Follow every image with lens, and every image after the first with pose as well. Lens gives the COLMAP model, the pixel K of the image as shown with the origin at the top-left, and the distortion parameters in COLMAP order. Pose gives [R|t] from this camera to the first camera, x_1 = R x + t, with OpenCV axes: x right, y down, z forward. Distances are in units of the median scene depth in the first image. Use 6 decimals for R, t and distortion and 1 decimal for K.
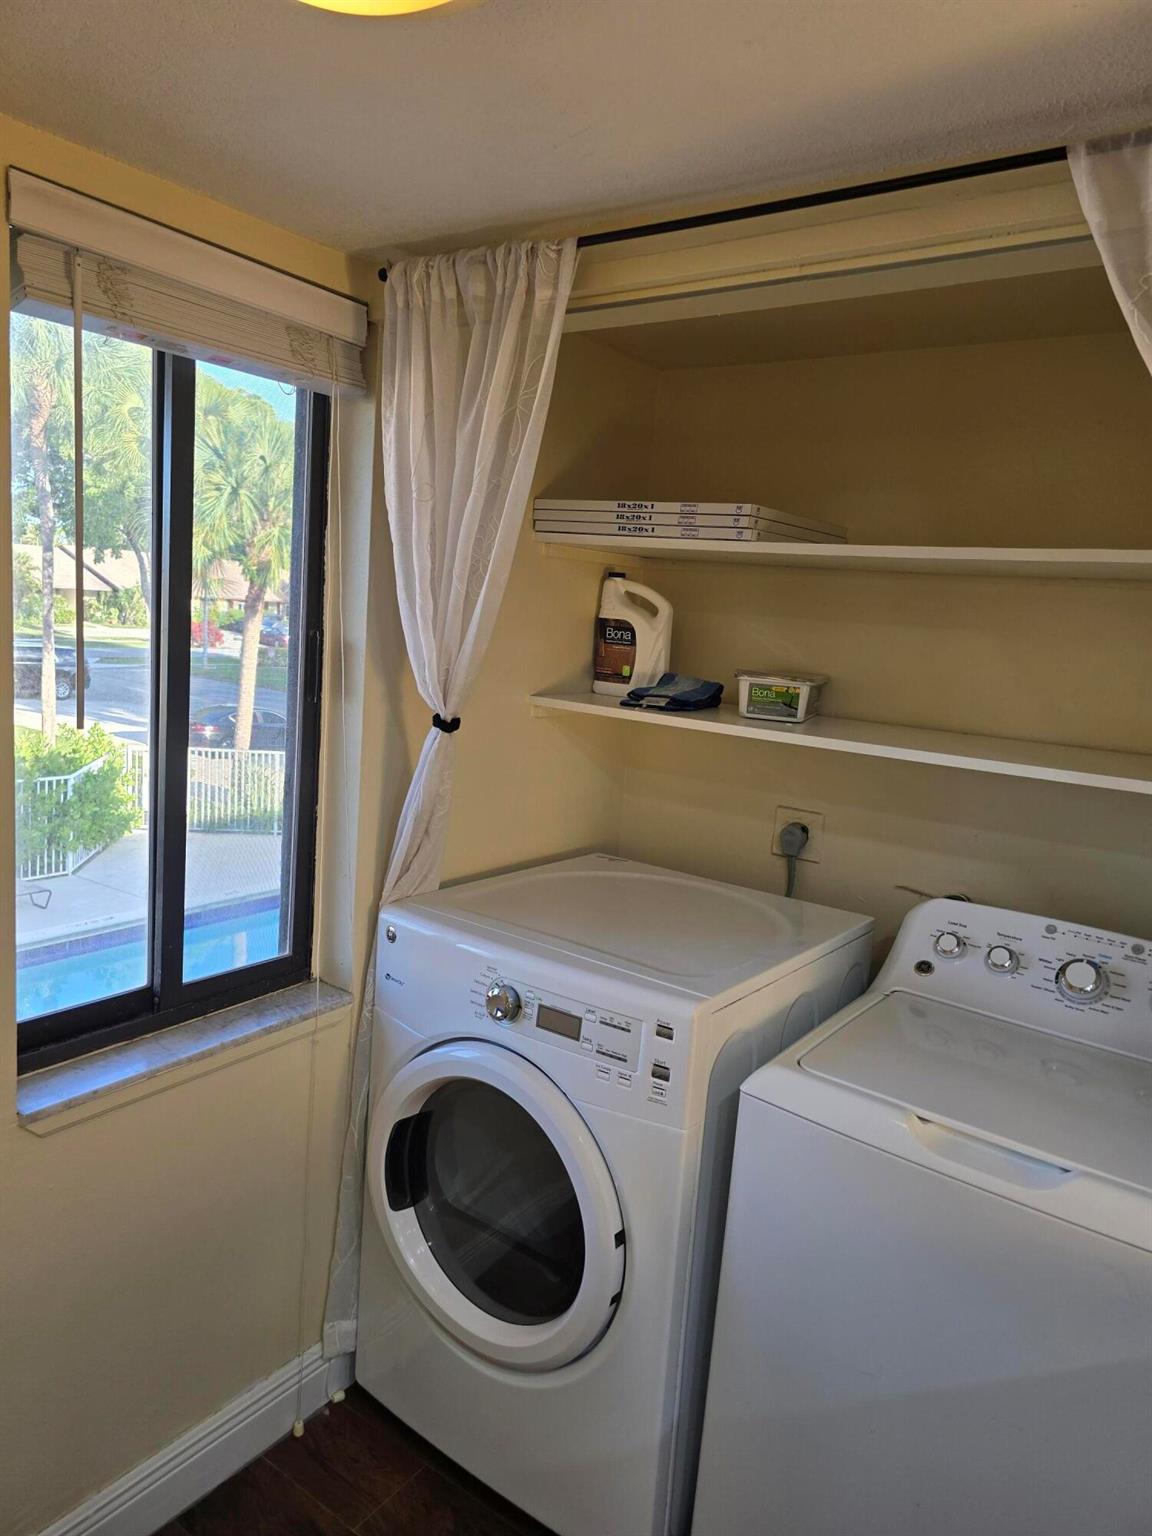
lens RADIAL K [[1030.3, 0, 576.3], [0, 1030.3, 781.3], [0, 0, 1]] dist [0.059011, -0.067218]
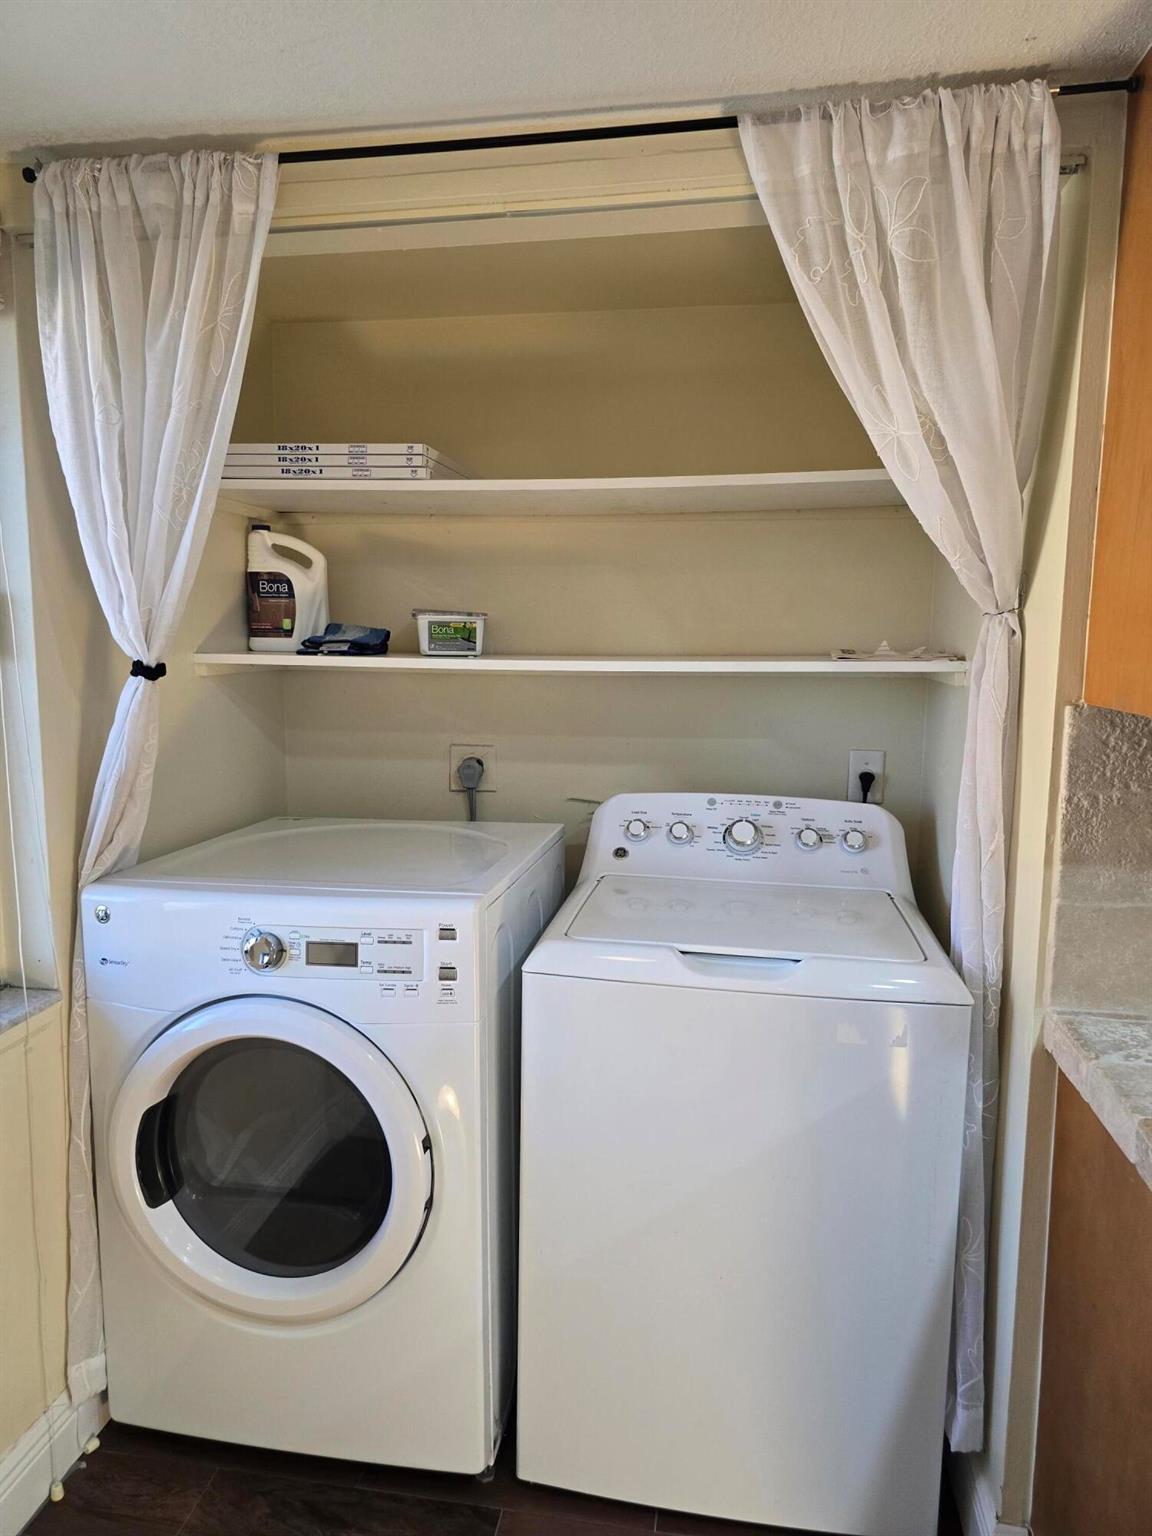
lens RADIAL K [[1030.3, 0, 576.3], [0, 1030.3, 781.3], [0, 0, 1]] dist [0.059011, -0.067218]
pose [[0.889354, -0.129838, 0.438397, -0.197524], [0.132612, 0.990867, 0.024436, 0.066931], [-0.437565, 0.036404, 0.898449, -0.002946]]
